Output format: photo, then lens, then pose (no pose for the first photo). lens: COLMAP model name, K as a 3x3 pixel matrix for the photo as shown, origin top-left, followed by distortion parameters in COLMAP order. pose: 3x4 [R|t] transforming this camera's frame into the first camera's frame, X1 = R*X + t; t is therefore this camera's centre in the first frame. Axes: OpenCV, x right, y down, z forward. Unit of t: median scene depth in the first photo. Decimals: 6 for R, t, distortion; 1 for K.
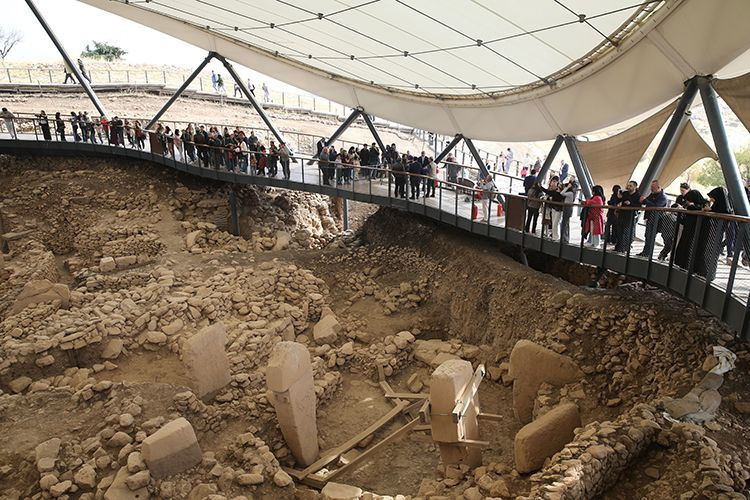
lens RADIAL K [[566.6, 0, 375.0], [0, 566.6, 250.0], [0, 0, 1]] dist [-0.098652, 0.121868]
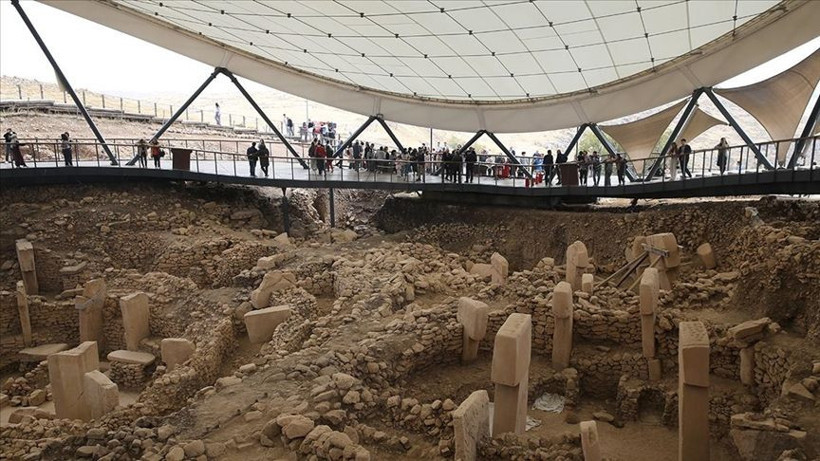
lens RADIAL K [[745.0, 0, 425.1], [0, 745.0, 229.8], [0, 0, 1]] dist [-0.046033, 0.137463]
pose [[0.838888, -0.128903, 0.528821, -0.871607], [0.177187, 0.983306, -0.041392, 0.068062], [-0.514657, 0.128423, 0.847724, -0.357977]]
